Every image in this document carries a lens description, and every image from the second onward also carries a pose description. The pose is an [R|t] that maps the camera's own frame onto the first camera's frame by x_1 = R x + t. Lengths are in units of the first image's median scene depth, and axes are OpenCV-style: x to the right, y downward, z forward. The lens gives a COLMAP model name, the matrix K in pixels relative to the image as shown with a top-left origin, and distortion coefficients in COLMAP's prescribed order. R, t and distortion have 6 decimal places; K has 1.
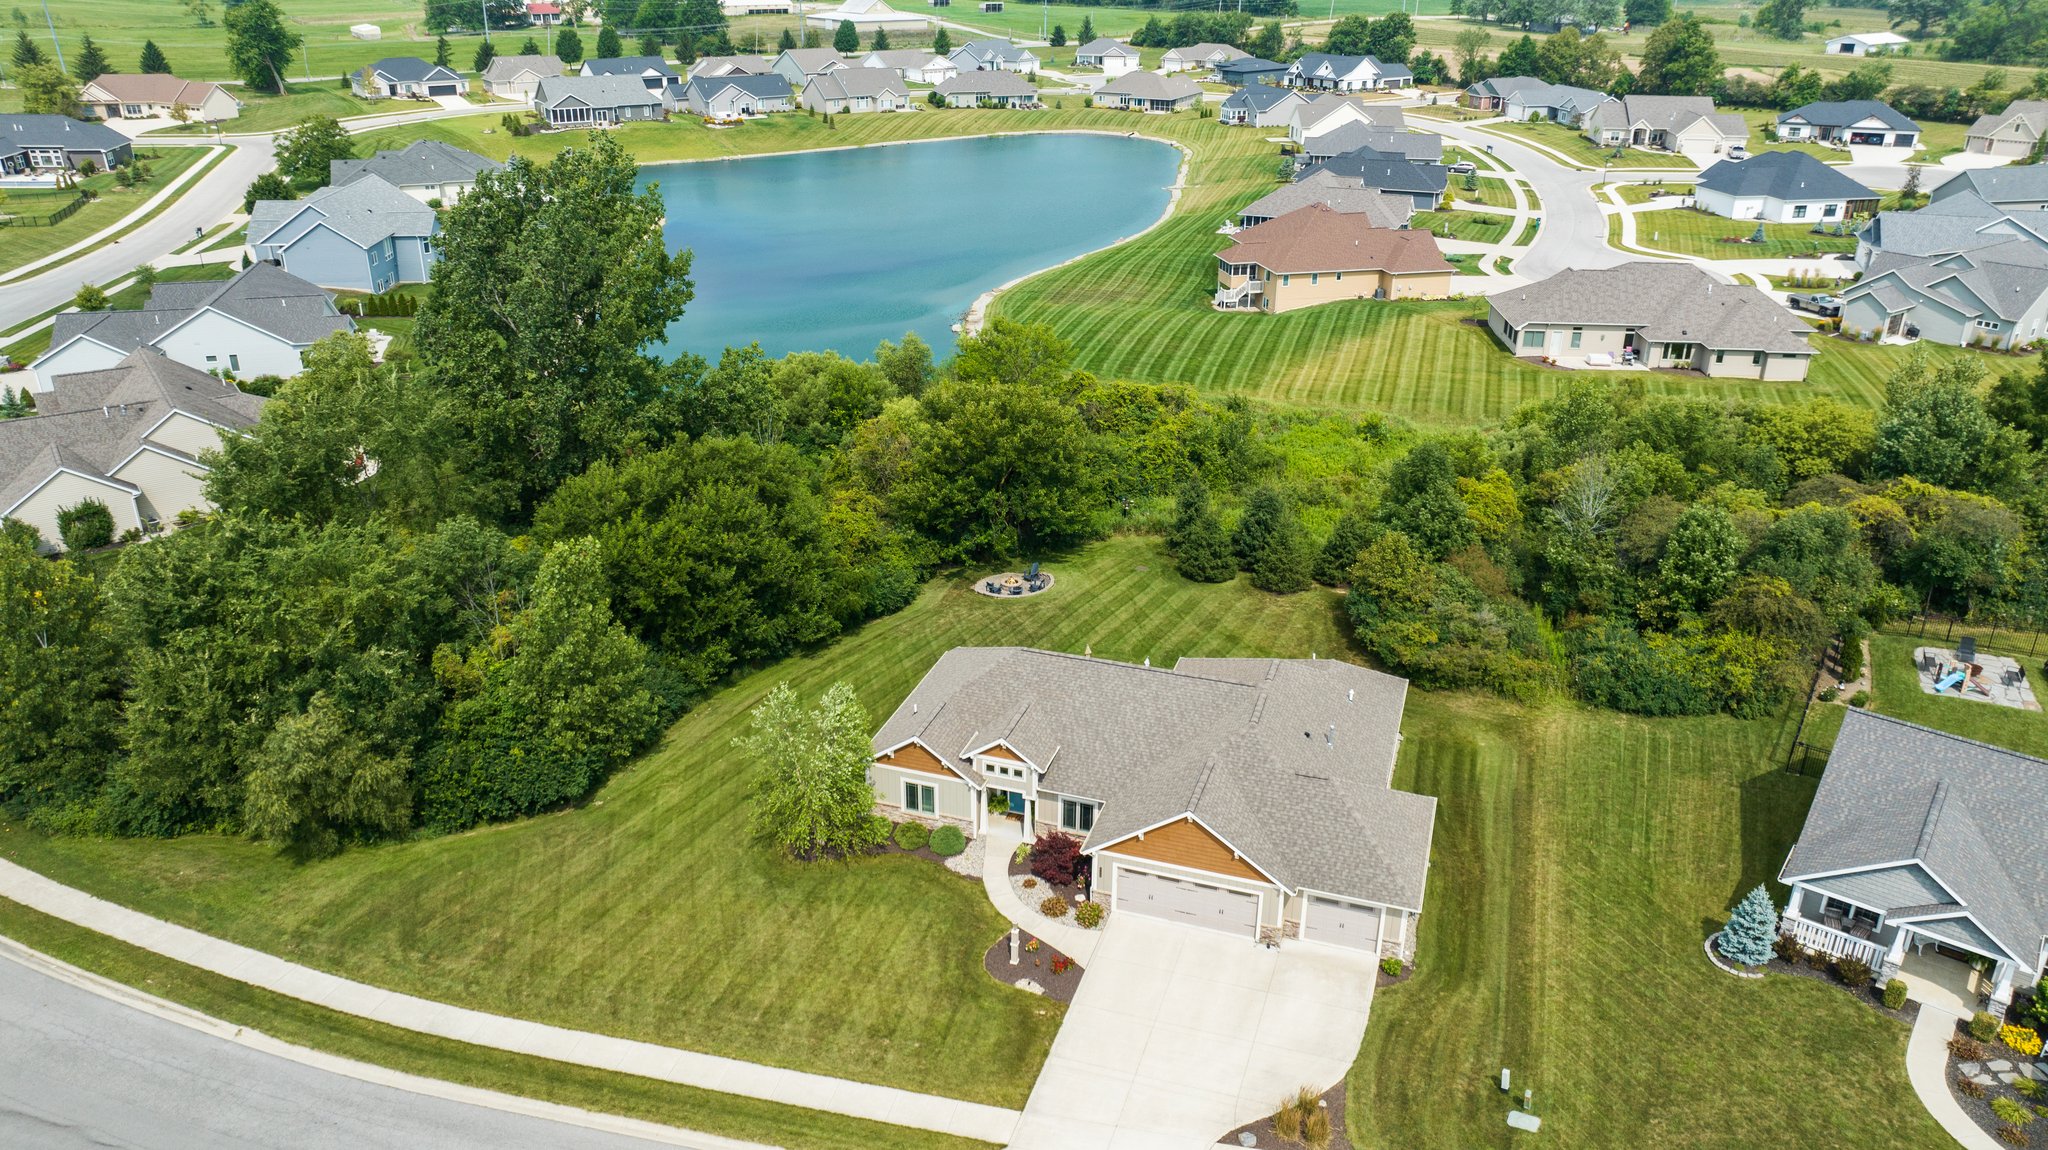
lens RADIAL K [[1446.4, 0, 1024.2], [0, 1446.4, 564.7], [0, 0, 1]] dist [-0.027361, 0.025840]
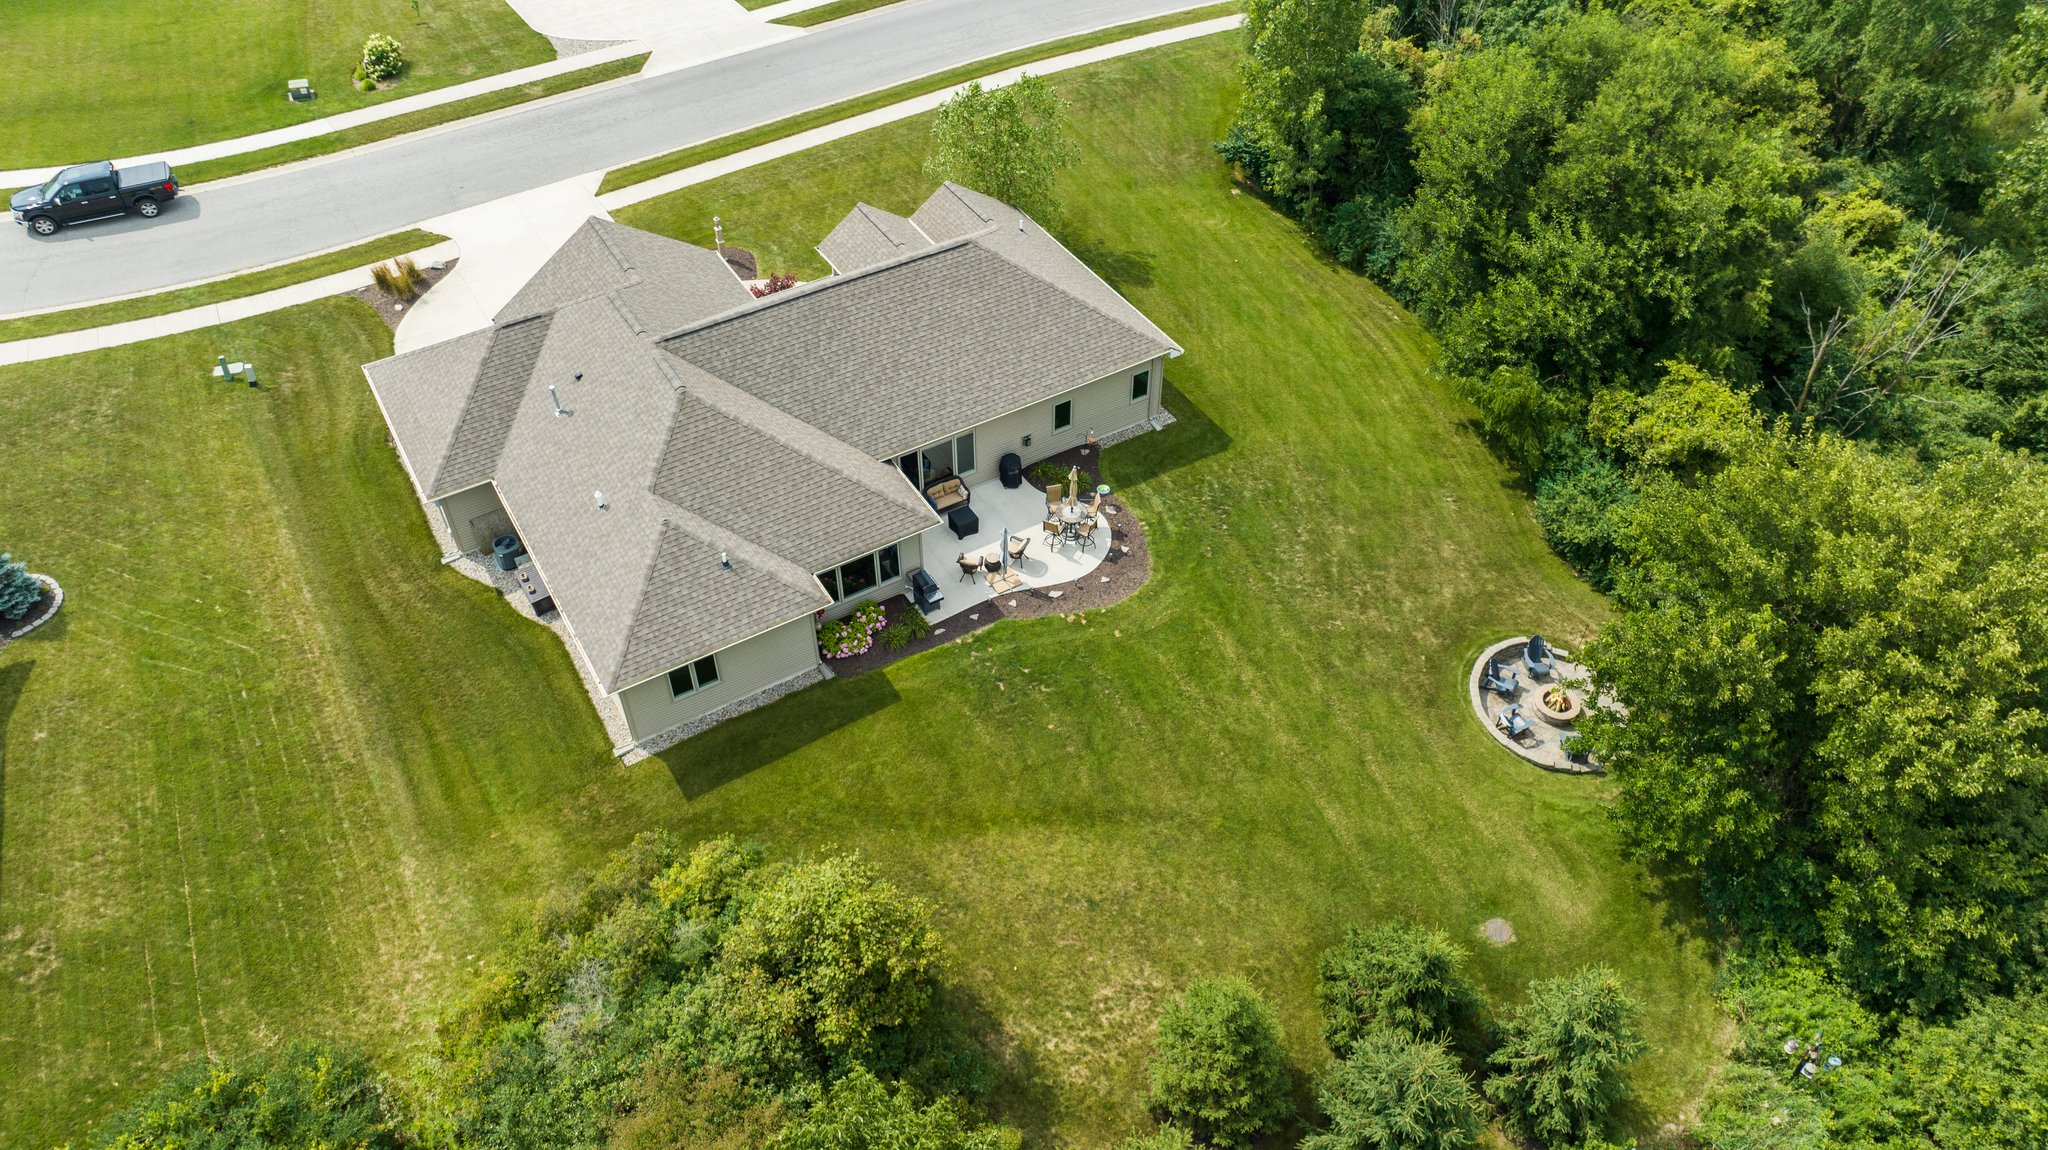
lens RADIAL K [[1446.4, 0, 1027.0], [0, 1446.4, 560.1], [0, 0, 1]] dist [-0.027361, 0.025840]
pose [[-0.642583, 0.529162, -0.554142, 0.491007], [-0.313749, 0.478089, 0.820361, -0.496632], [0.699034, 0.701012, -0.141188, 1.289105]]
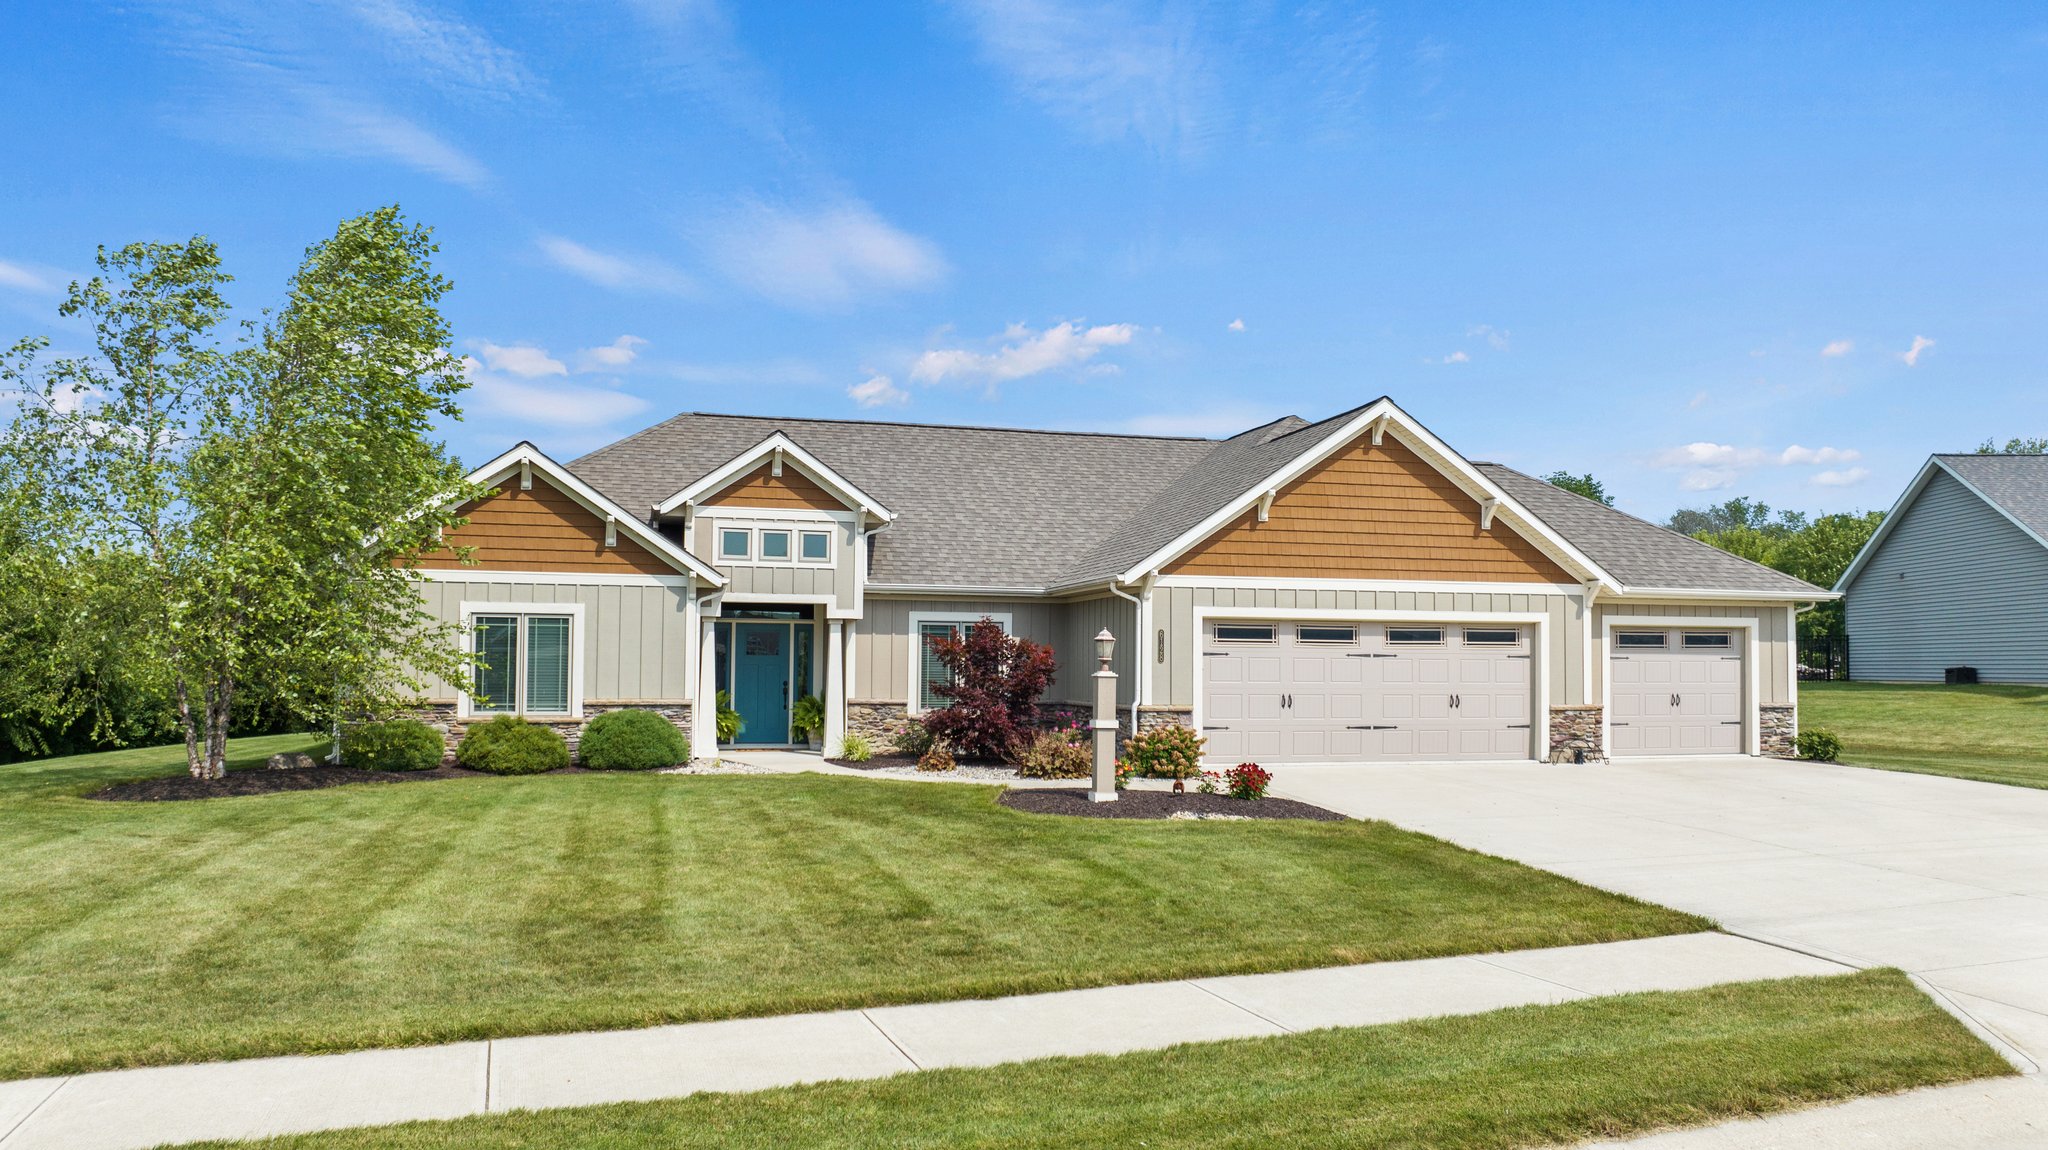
lens RADIAL K [[1446.4, 0, 1042.1], [0, 1446.4, 422.2], [0, 0, 1]] dist [-0.027361, 0.025840]
pose [[0.820027, 0.106046, 0.562415, -0.168242], [0.228261, 0.840546, -0.491304, 0.309797], [-0.524837, 0.531260, 0.665064, 0.680744]]
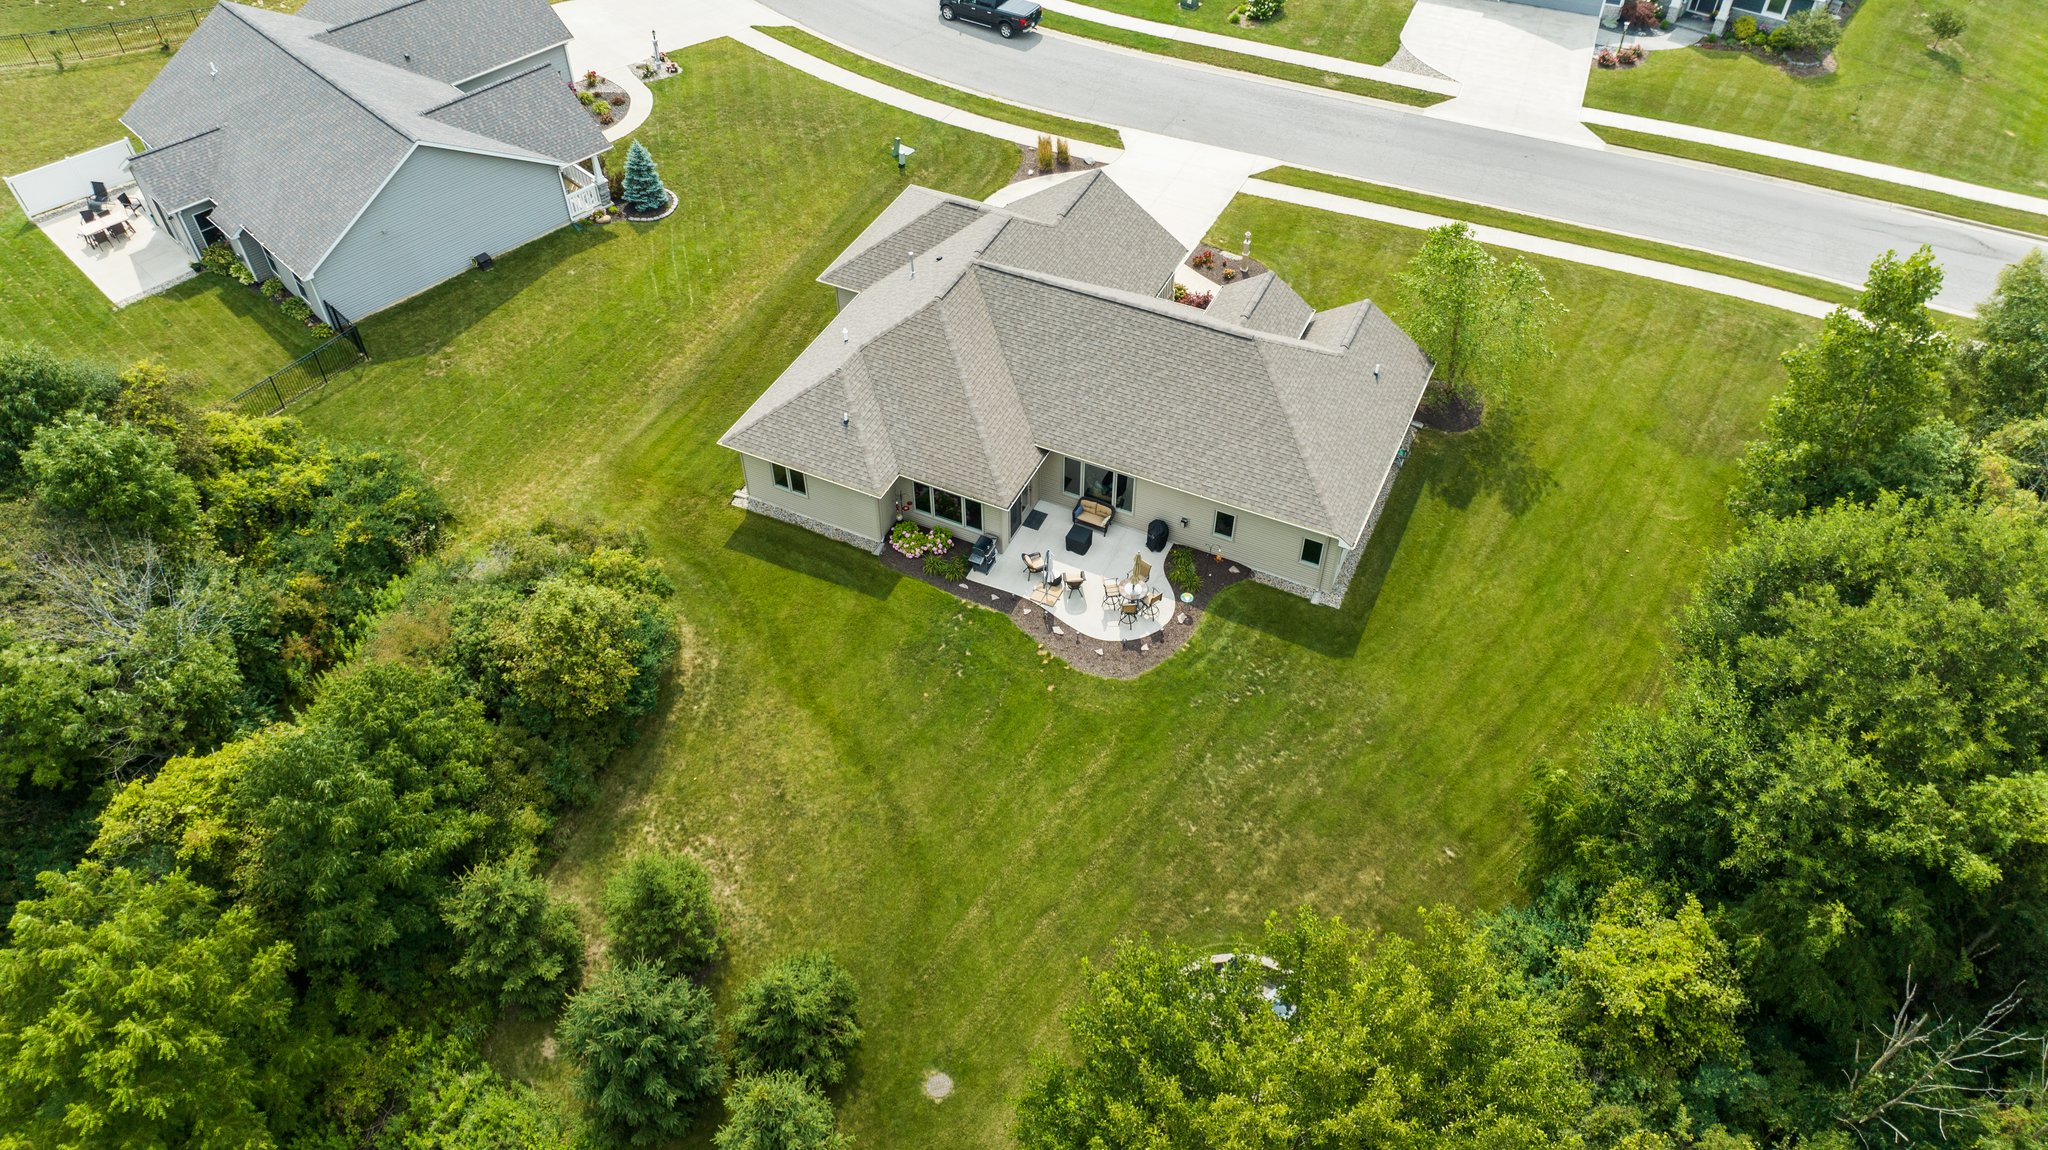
lens RADIAL K [[1446.4, 0, 1022.8], [0, 1446.4, 560.0], [0, 0, 1]] dist [-0.027361, 0.025840]
pose [[-0.993118, -0.087377, 0.077990, 0.051959], [0.042269, 0.353616, 0.934435, -0.654619], [-0.109227, 0.931301, -0.347489, 1.450023]]
